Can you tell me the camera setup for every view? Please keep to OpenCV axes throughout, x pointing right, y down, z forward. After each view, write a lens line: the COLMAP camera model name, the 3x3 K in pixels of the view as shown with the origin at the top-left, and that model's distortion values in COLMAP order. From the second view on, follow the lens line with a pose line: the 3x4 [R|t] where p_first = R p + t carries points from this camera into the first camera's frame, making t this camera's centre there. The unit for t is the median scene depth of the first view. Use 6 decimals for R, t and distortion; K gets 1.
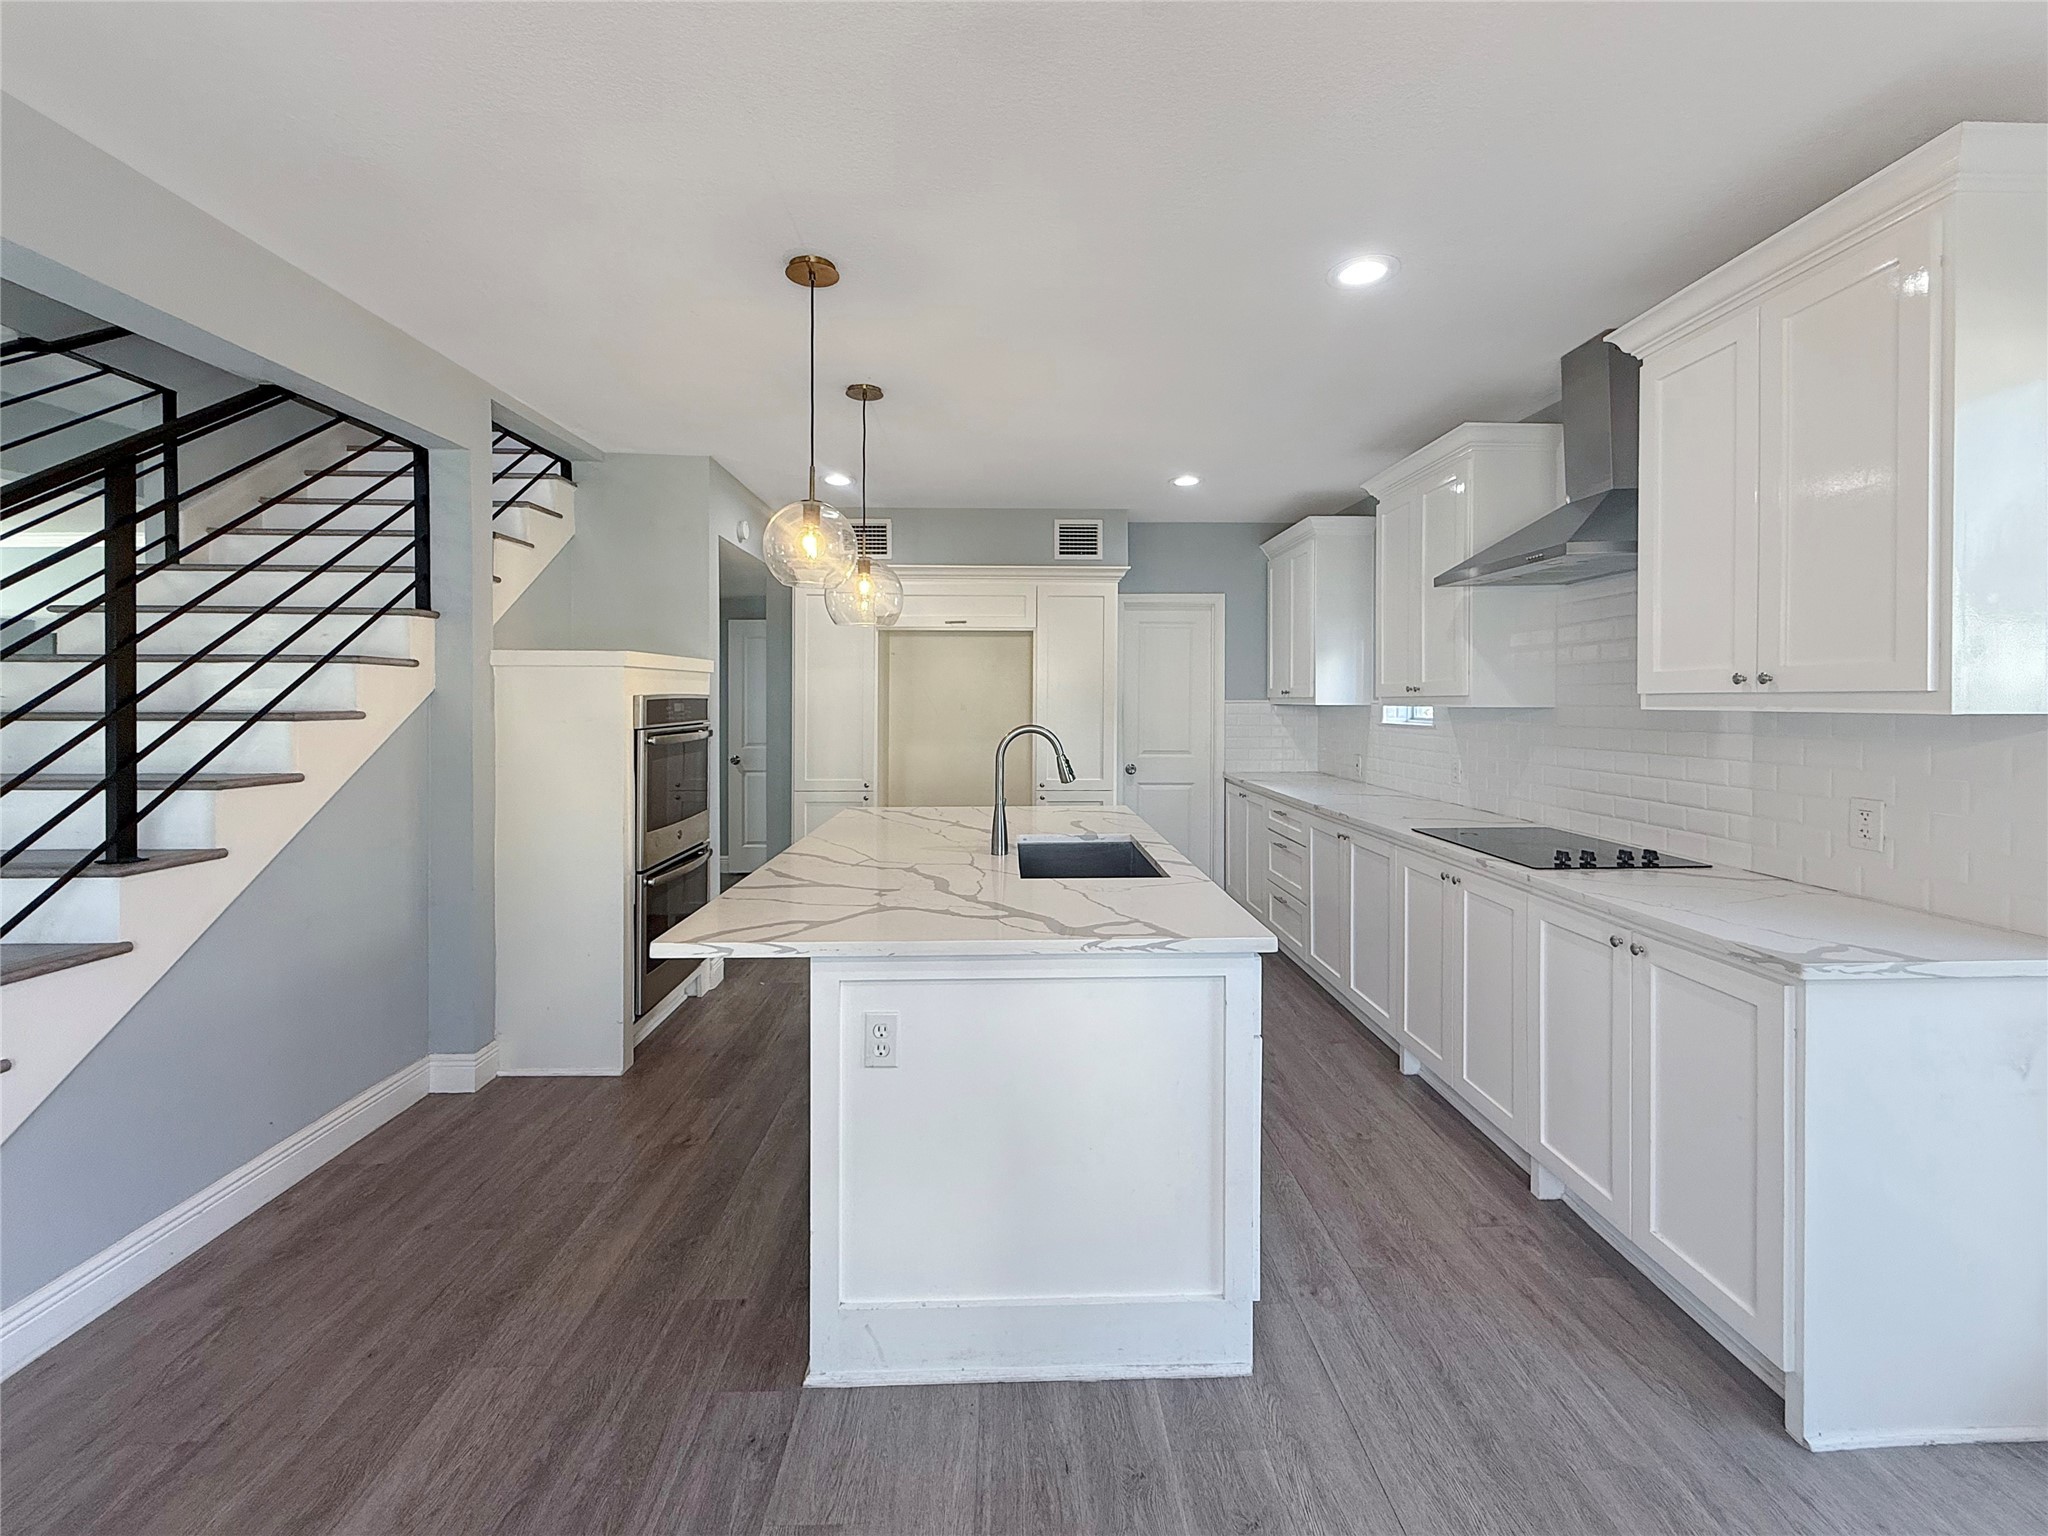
lens RADIAL K [[853.7, 0, 1029.9], [0, 853.7, 693.0], [0, 0, 1]] dist [0.000196, -0.000151]
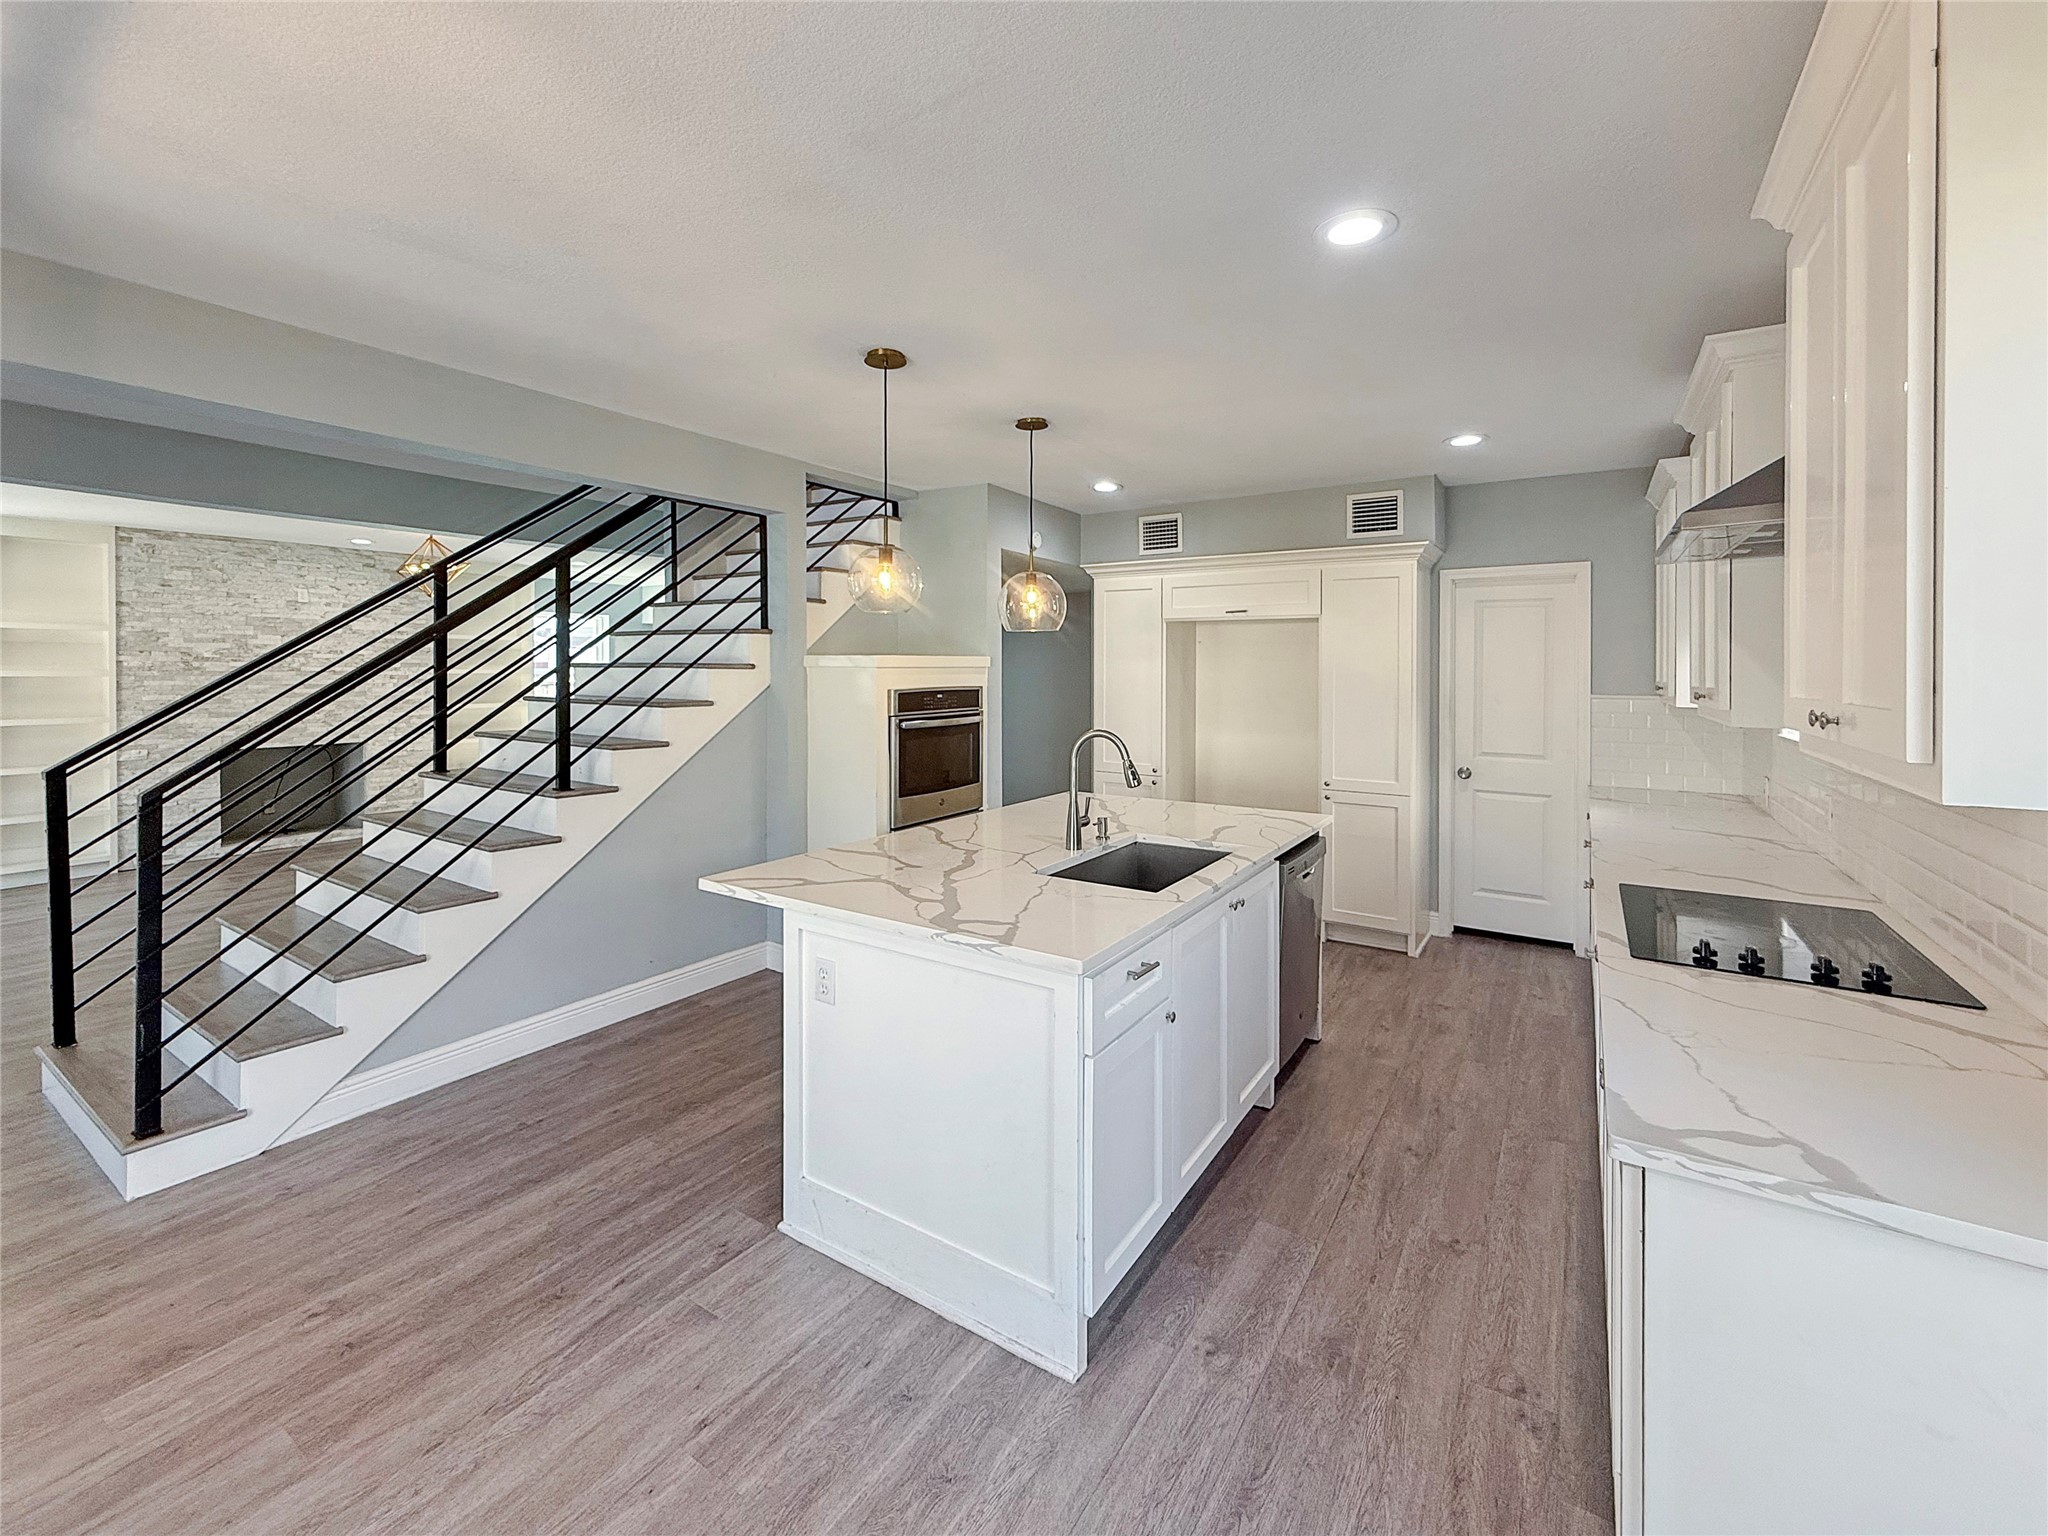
lens RADIAL K [[861.4, 0, 1020.7], [0, 861.4, 662.3], [0, 0, 1]] dist [-0.001205, -0.000424]
pose [[0.821320, 0.000309, -0.570467, 0.638822], [-0.001142, 0.999999, -0.001104, -0.053037], [0.570466, 0.001558, 0.821320, 0.090778]]
